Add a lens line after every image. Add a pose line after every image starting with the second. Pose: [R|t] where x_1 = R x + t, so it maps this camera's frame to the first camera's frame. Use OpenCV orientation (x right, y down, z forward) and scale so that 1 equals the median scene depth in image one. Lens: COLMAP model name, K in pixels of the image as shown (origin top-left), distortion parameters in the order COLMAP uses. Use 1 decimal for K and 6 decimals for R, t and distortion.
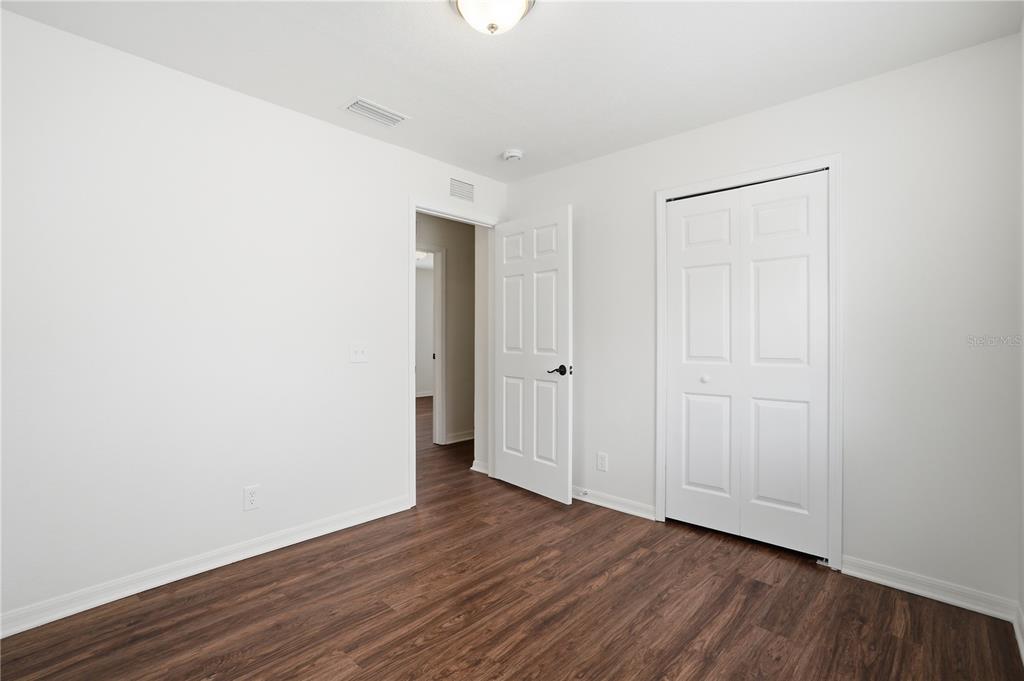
lens RADIAL K [[474.8, 0, 512.0], [0, 474.8, 340.2], [0, 0, 1]] dist [-0.036798, 0.018866]
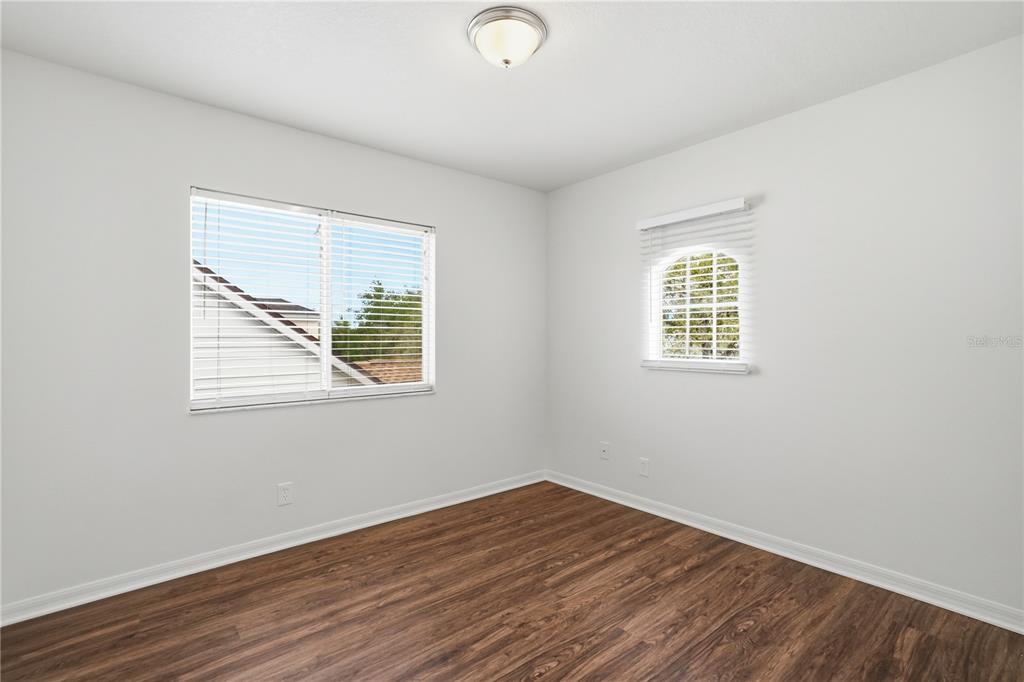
lens RADIAL K [[474.8, 0, 512.3], [0, 474.8, 339.8], [0, 0, 1]] dist [-0.036798, 0.018866]
pose [[-0.992134, 0.002265, 0.125159, -0.188776], [0.002679, 0.999991, 0.003144, -0.027530], [-0.125151, 0.003455, -0.992132, 2.048180]]
